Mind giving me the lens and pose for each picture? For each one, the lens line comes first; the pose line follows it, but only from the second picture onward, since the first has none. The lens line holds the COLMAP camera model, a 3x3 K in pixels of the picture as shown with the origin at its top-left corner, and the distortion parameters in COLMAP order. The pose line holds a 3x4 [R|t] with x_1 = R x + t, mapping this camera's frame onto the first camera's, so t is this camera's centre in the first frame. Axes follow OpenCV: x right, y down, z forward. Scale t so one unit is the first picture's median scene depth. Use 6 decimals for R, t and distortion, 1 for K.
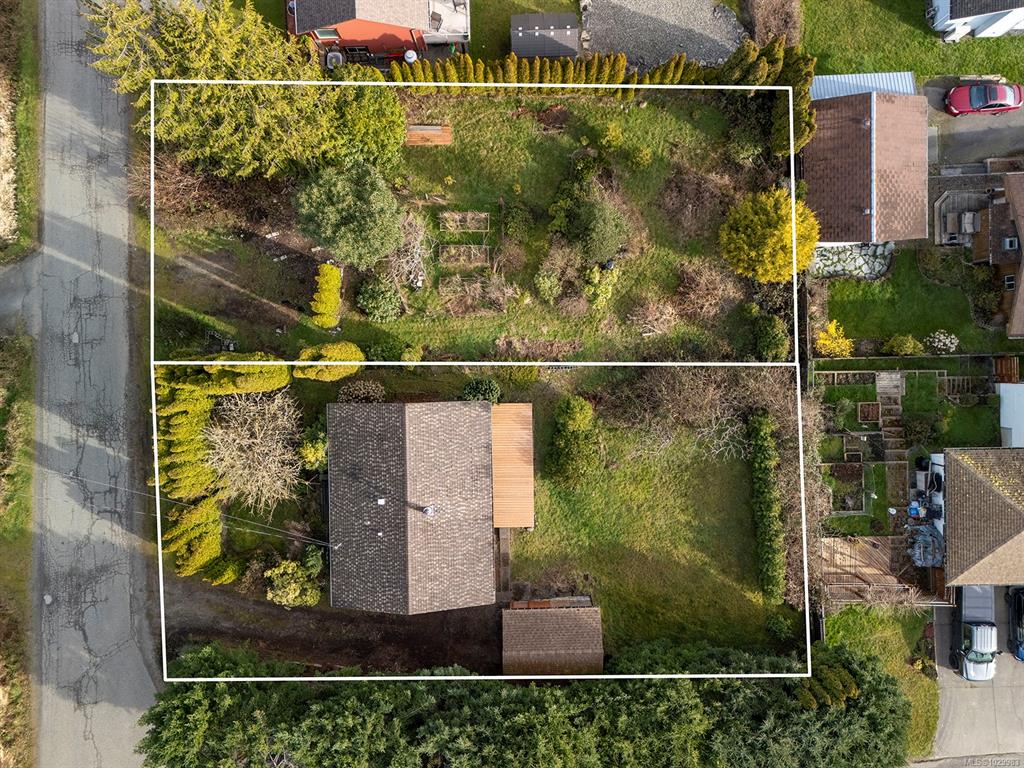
lens RADIAL K [[736.6, 0, 512.7], [0, 736.6, 380.1], [0, 0, 1]] dist [0.071952, -0.056108]
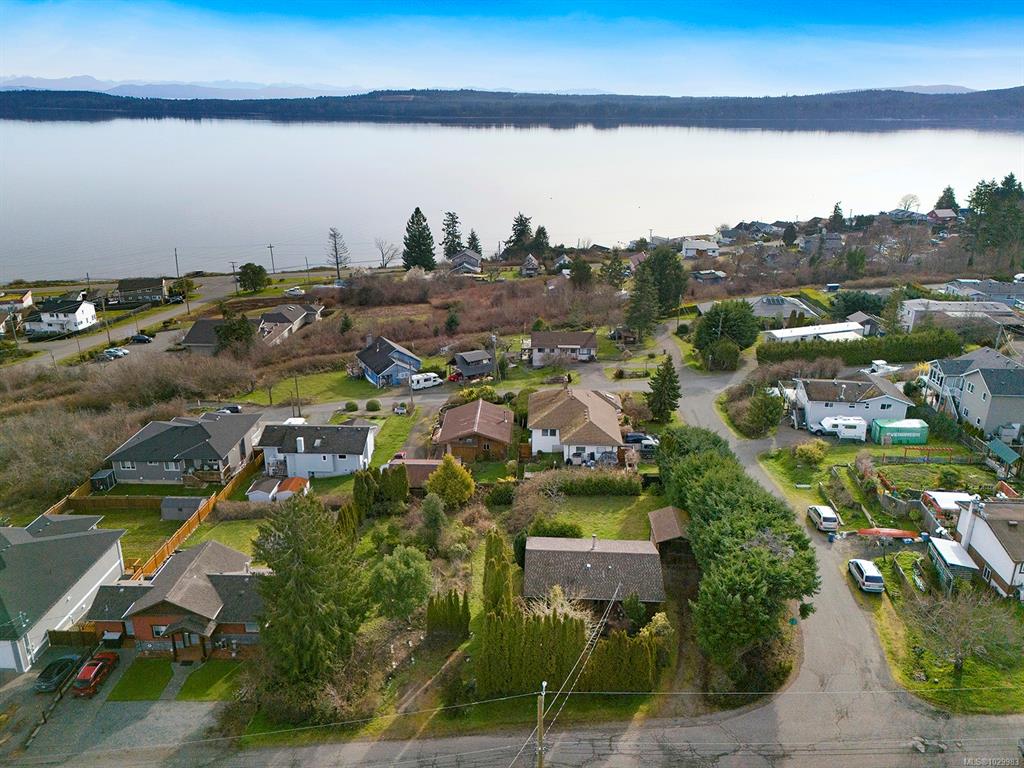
lens RADIAL K [[763.5, 0, 512.0], [0, 763.5, 384.0], [0, 0, 1]] dist [0.084079, -0.083253]
pose [[0.066735, -0.332601, 0.940704, -1.425940], [0.997370, -0.004469, -0.072336, 0.111524], [0.028263, 0.943057, 0.331428, 0.095412]]
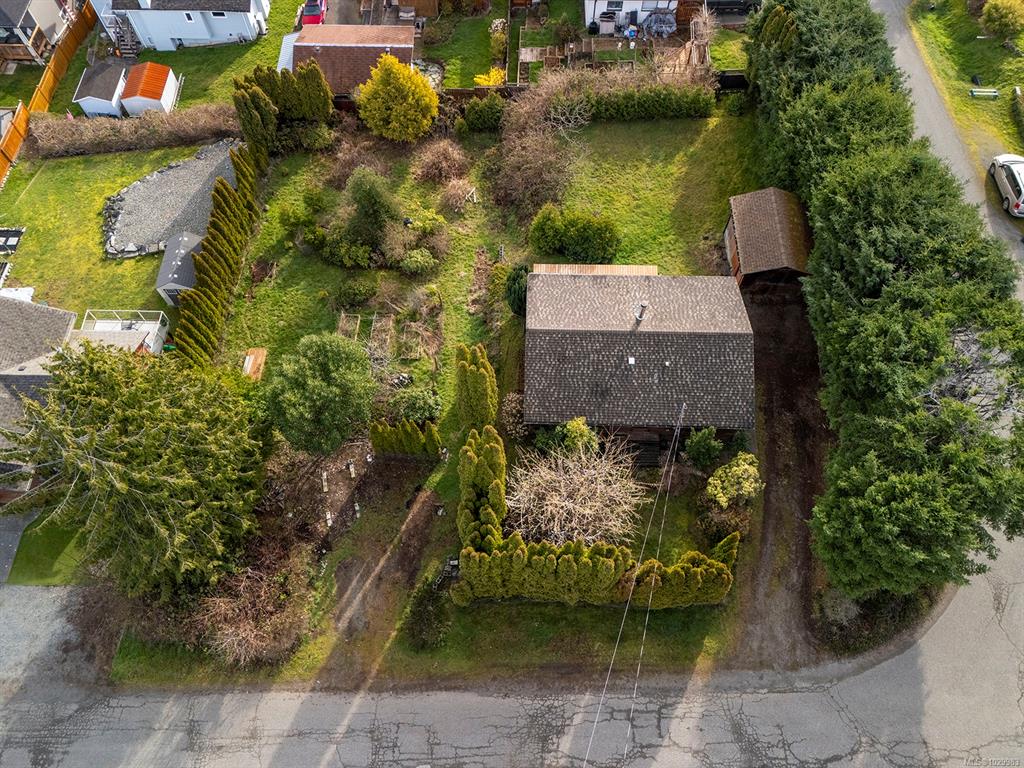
lens RADIAL K [[736.6, 0, 512.7], [0, 736.6, 380.1], [0, 0, 1]] dist [0.071952, -0.056108]
pose [[0.046871, -0.884152, 0.464842, -0.574355], [0.998217, 0.024243, -0.054542, 0.060909], [0.036954, 0.466570, 0.883712, 0.174398]]
